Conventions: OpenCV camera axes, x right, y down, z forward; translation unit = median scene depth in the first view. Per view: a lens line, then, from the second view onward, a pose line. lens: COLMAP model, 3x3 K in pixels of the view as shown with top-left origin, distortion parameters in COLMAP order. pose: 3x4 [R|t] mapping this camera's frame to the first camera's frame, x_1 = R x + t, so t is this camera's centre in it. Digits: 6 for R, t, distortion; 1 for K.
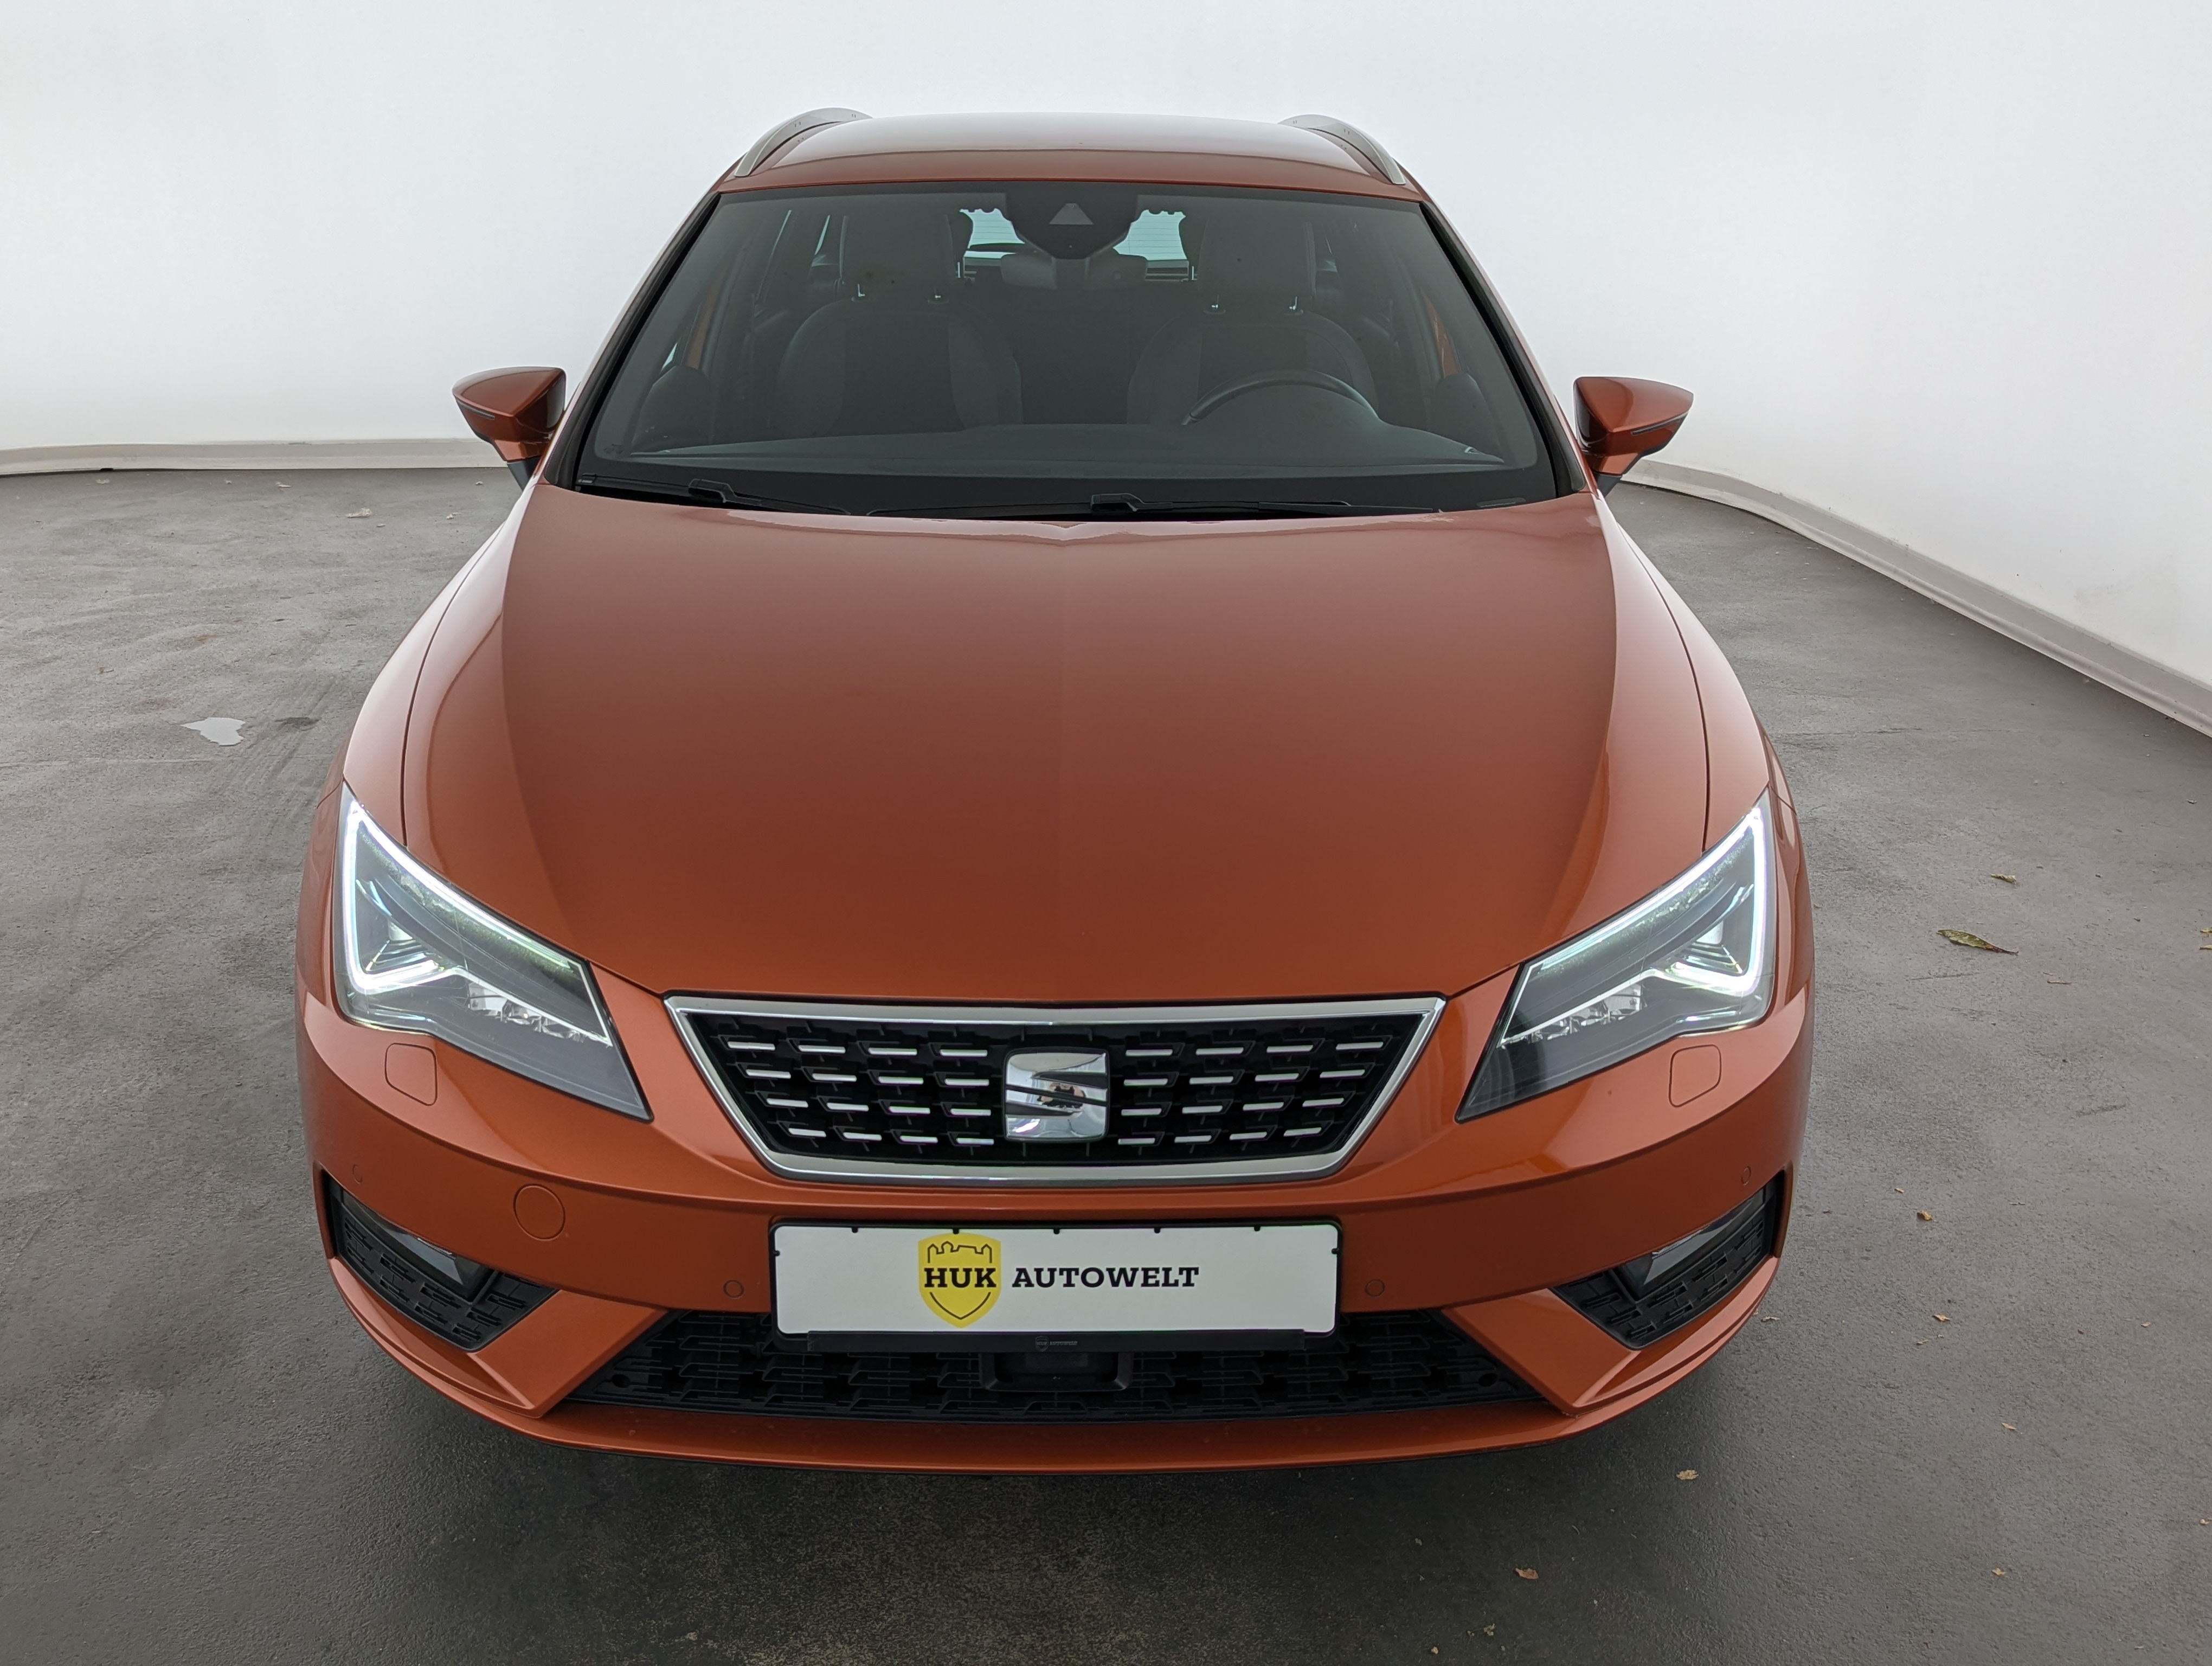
lens RADIAL K [[2145.4, 0, 1085.8], [0, 2145.4, 742.3], [0, 0, 1]] dist [0.009635, 0.000000]
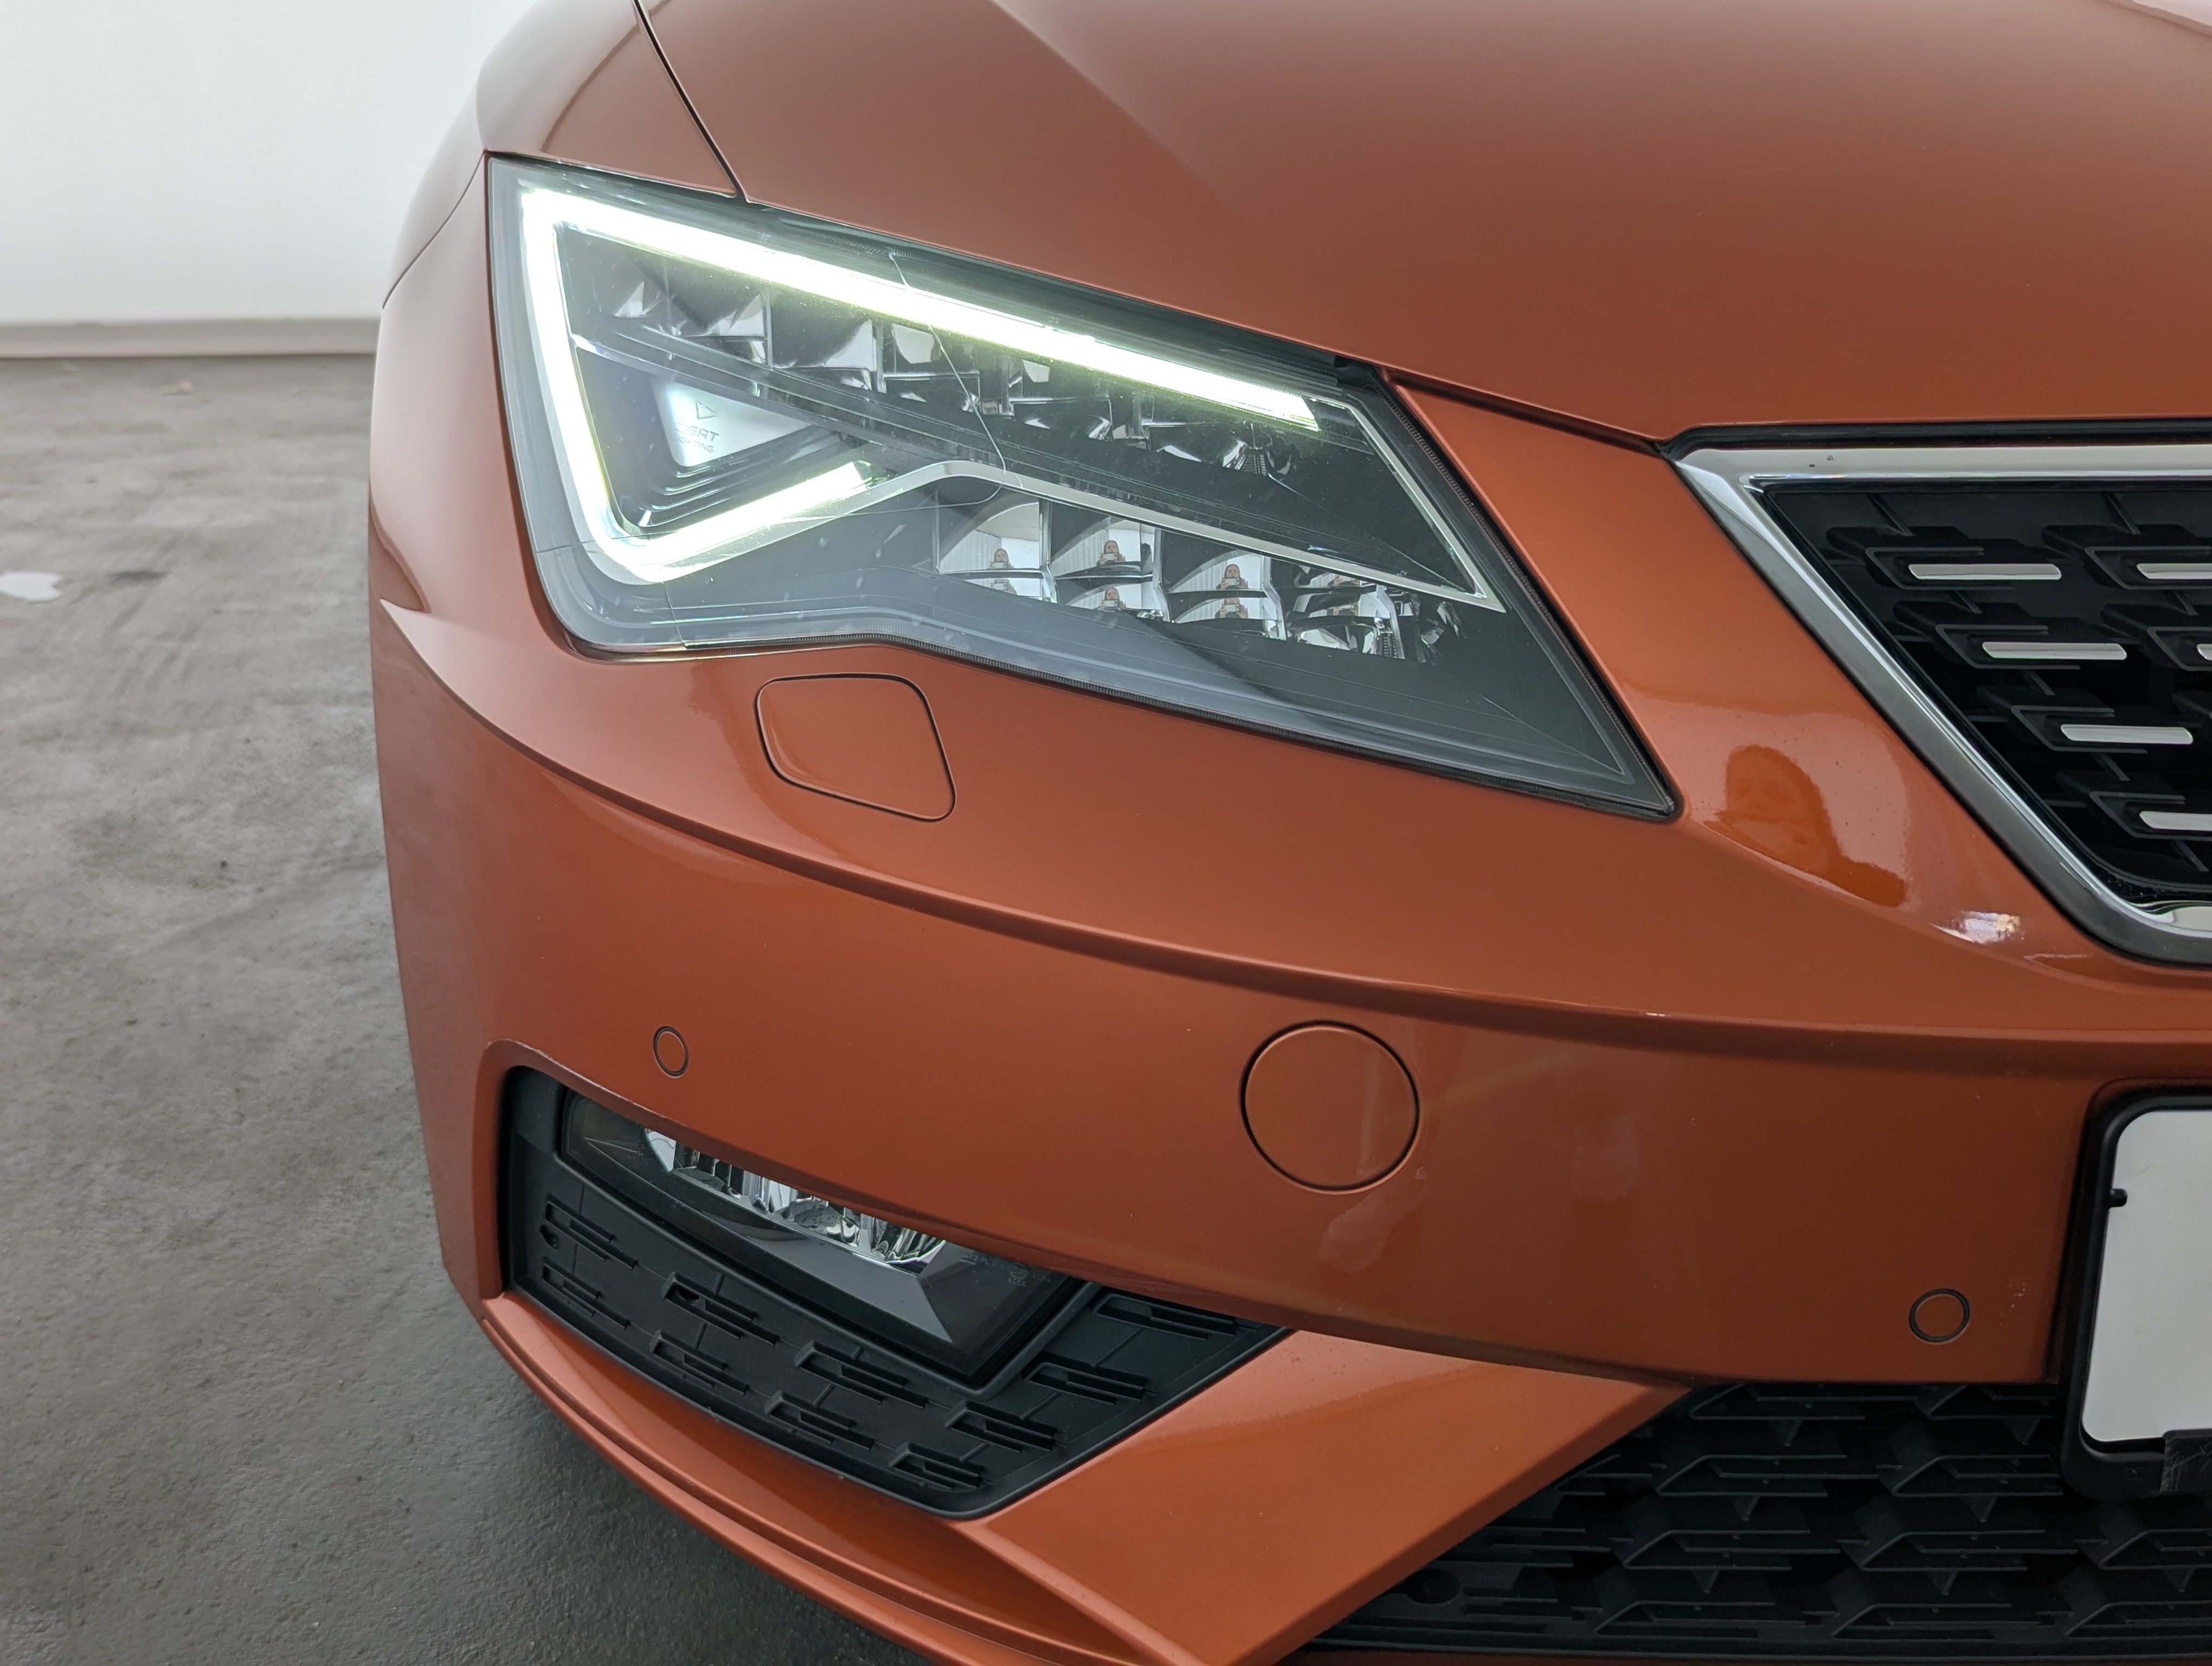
lens RADIAL K [[2145.4, 0, 1035.6], [0, 2145.4, 792.3], [0, 0, 1]] dist [0.009635, 0.000000]
pose [[0.996536, -0.027819, 0.078377, -0.222705], [0.027515, 0.999609, 0.004957, 0.115246], [-0.078484, -0.002783, 0.996911, 0.464901]]
